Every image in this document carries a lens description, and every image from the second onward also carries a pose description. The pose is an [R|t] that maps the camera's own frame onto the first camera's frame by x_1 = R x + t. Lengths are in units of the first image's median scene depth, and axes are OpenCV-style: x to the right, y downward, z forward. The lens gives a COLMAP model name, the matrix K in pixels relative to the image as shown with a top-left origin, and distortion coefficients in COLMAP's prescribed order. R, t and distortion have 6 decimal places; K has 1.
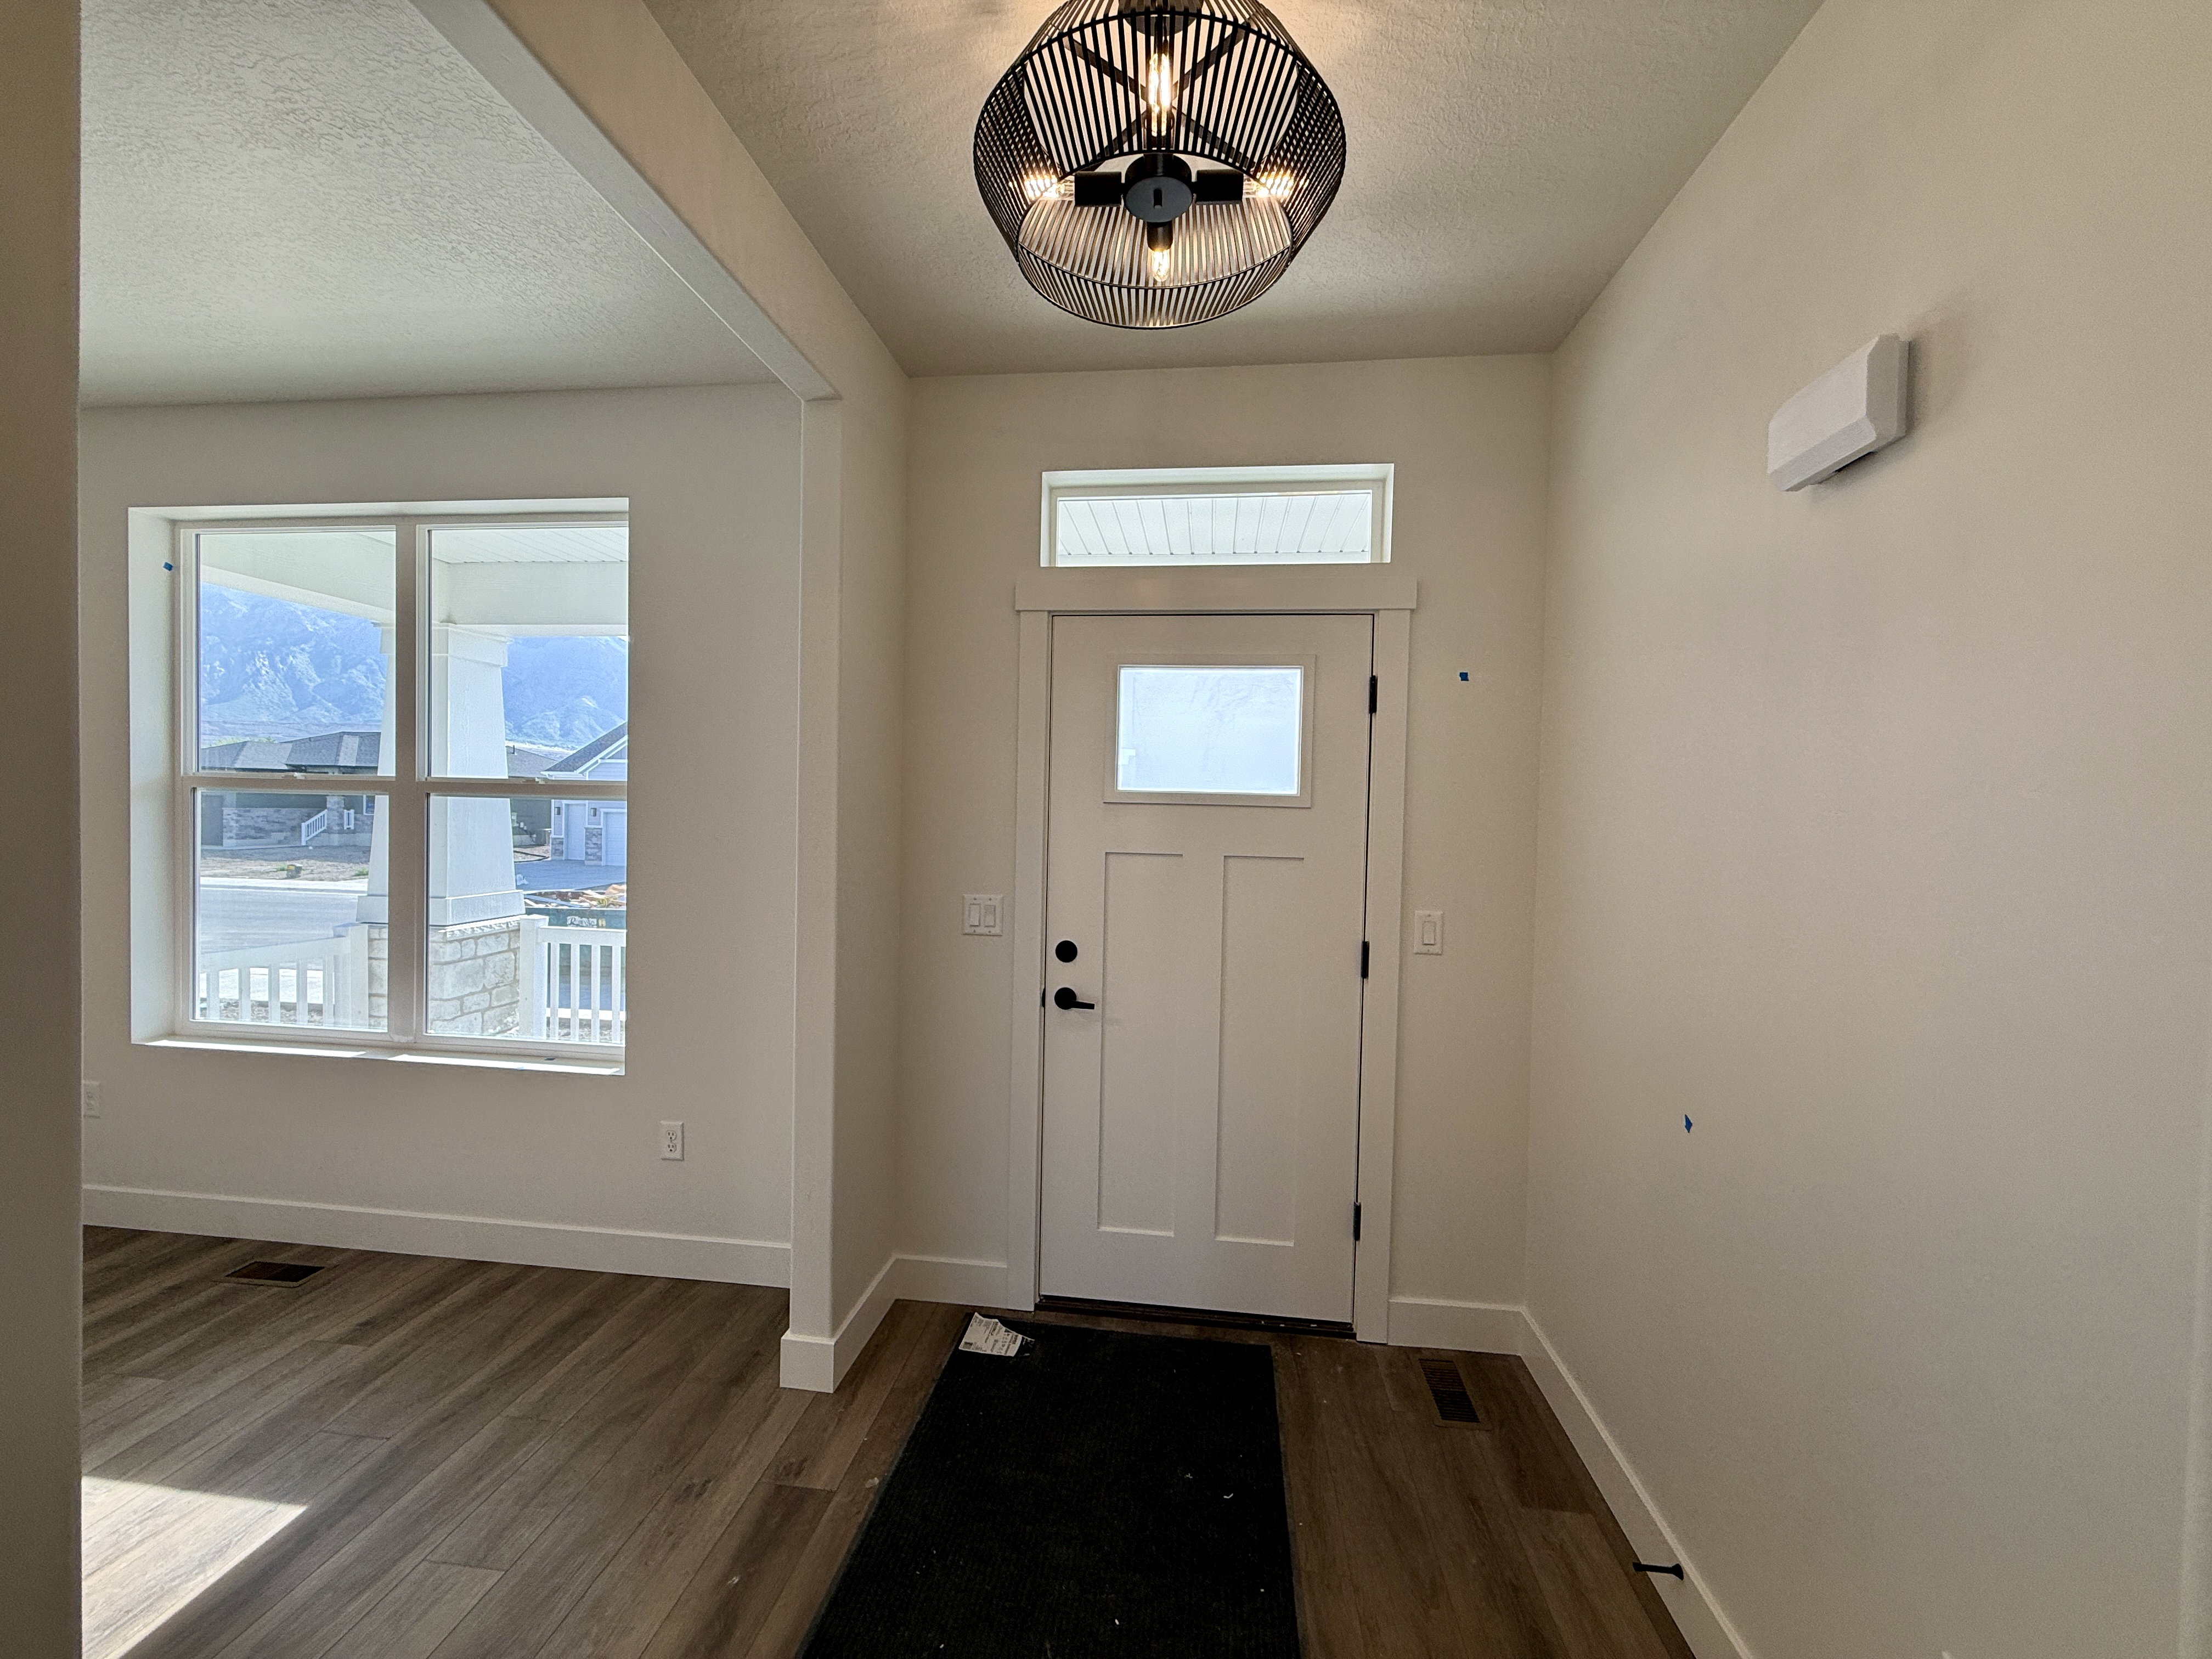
lens RADIAL K [[881.2, 0, 1105.4], [0, 881.2, 831.8], [0, 0, 1]] dist [0.002678, -0.000052]
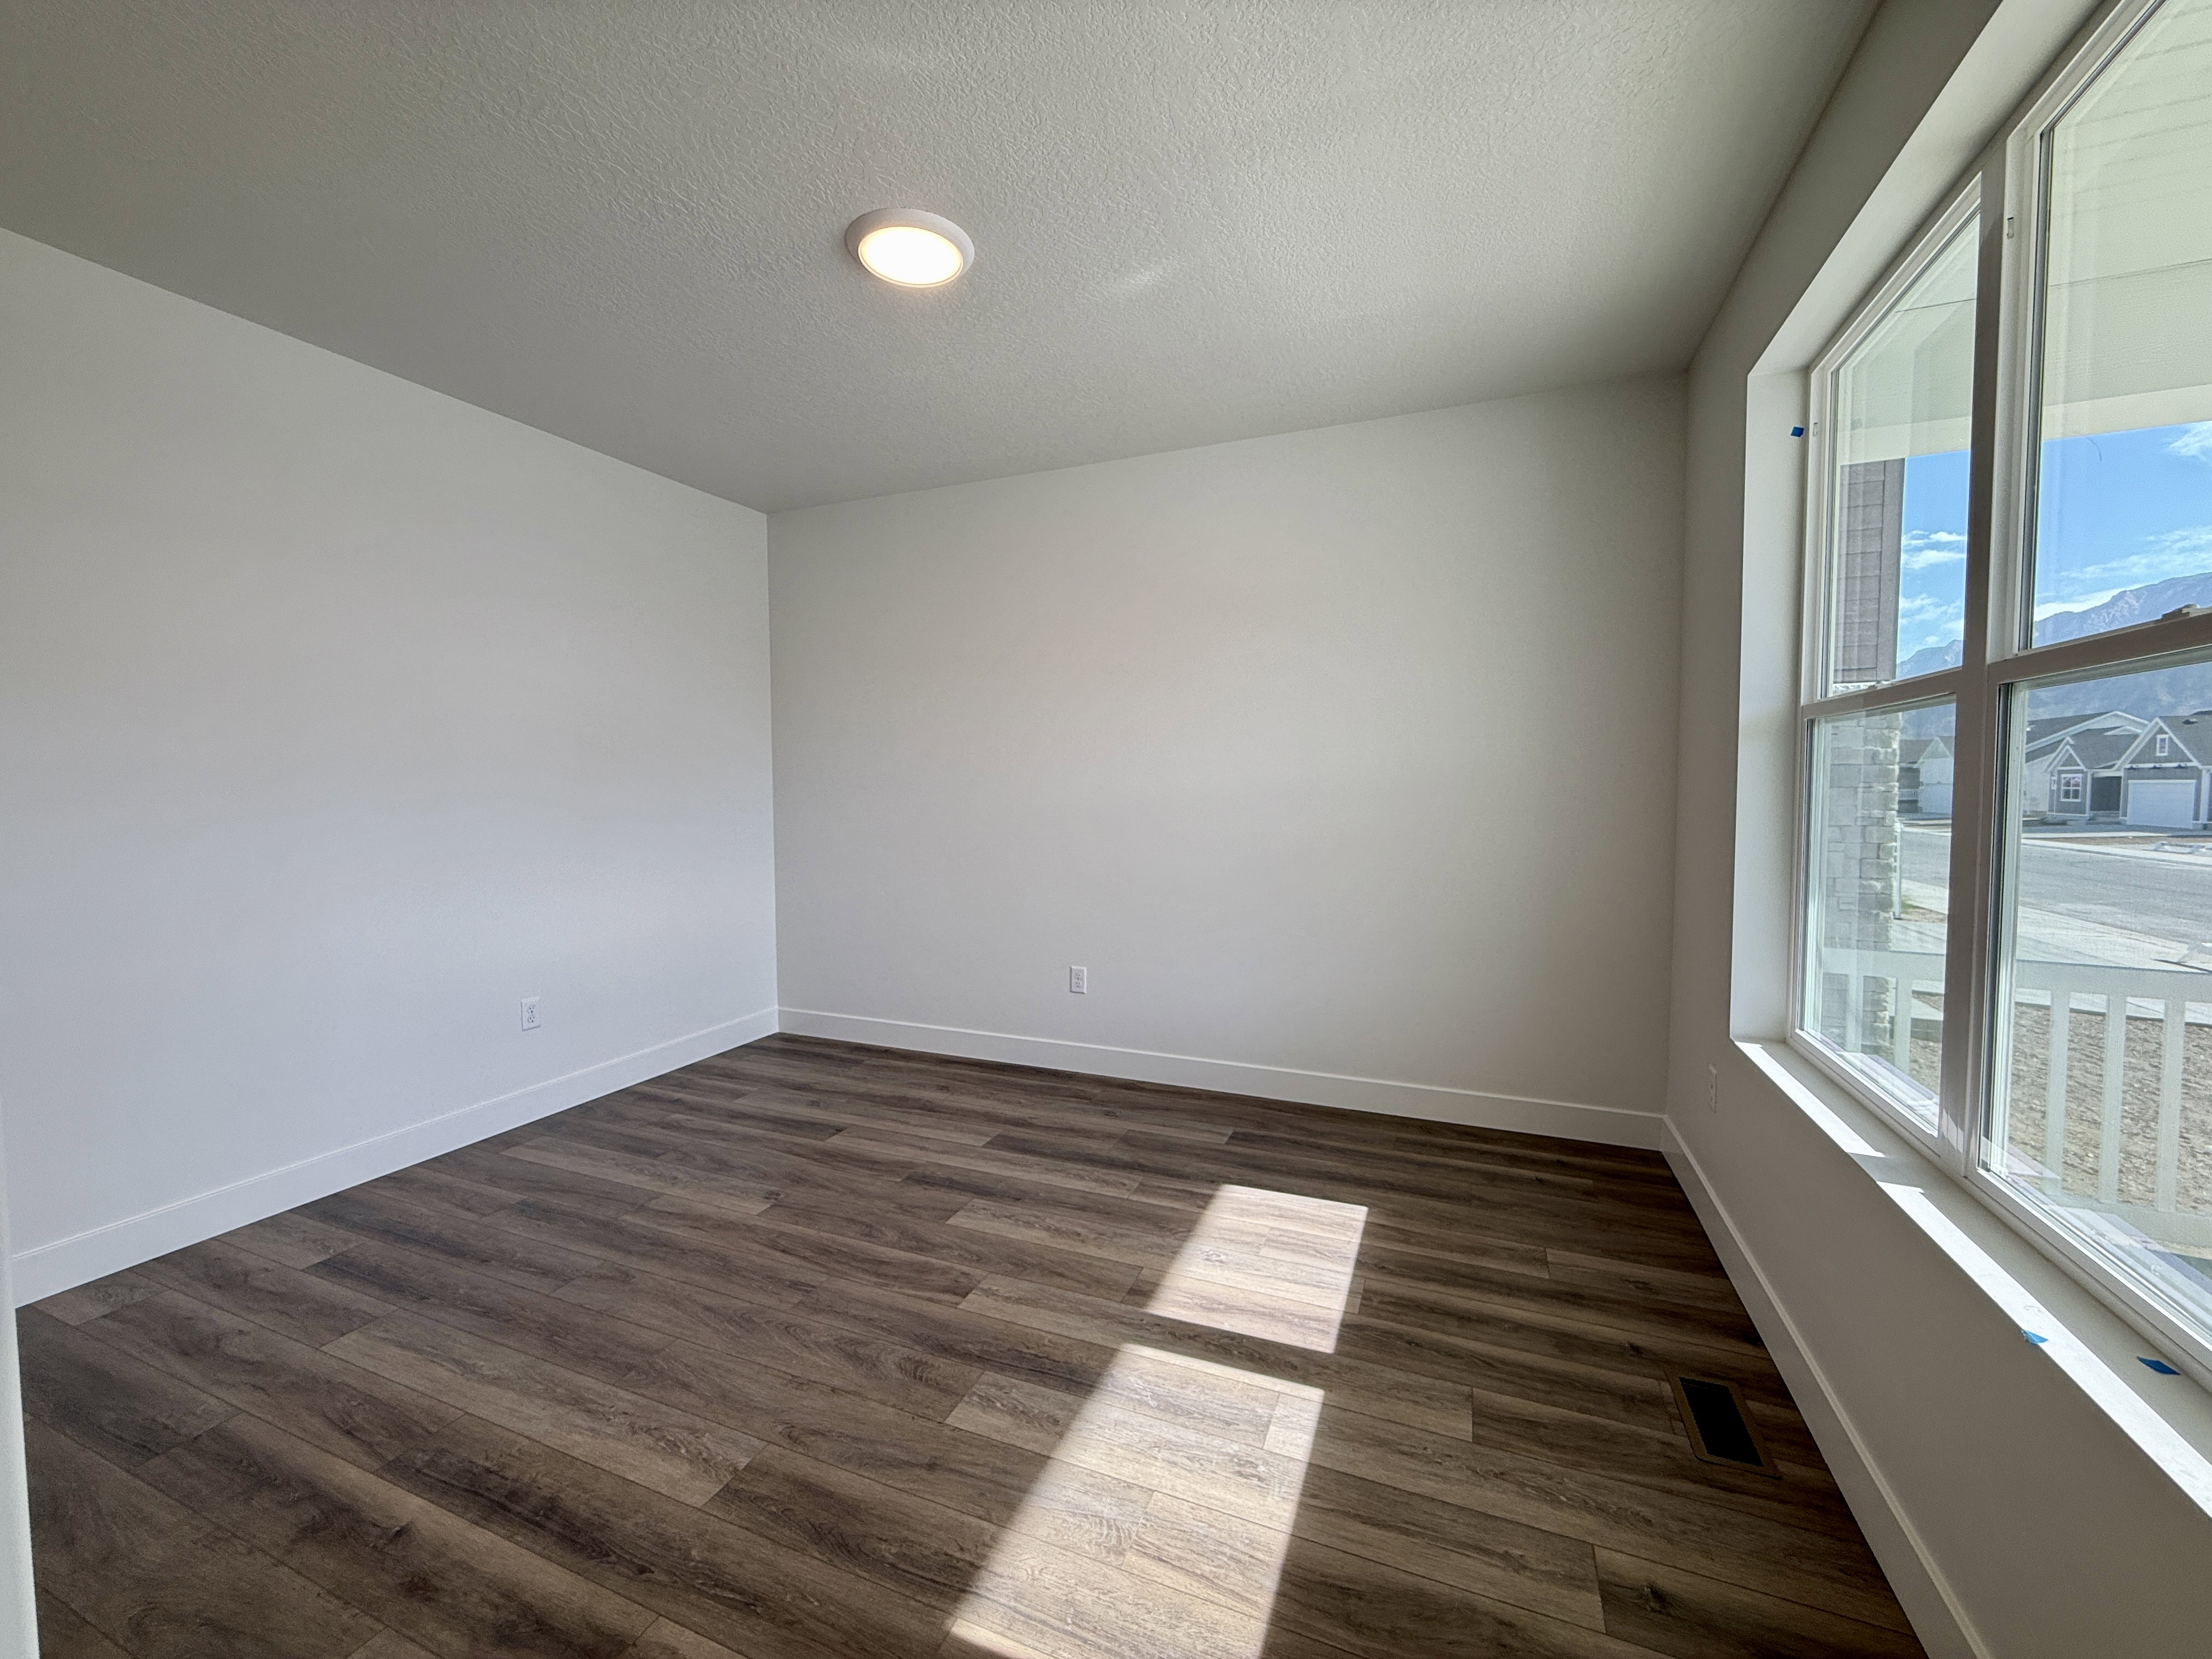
lens RADIAL K [[881.2, 0, 1099.4], [0, 881.2, 824.7], [0, 0, 1]] dist [0.002678, -0.000052]
pose [[-0.284536, 0.022891, -0.958392, -0.157349], [-0.020428, 0.999343, 0.029934, 0.030611], [0.958448, 0.028095, -0.283882, 0.690185]]
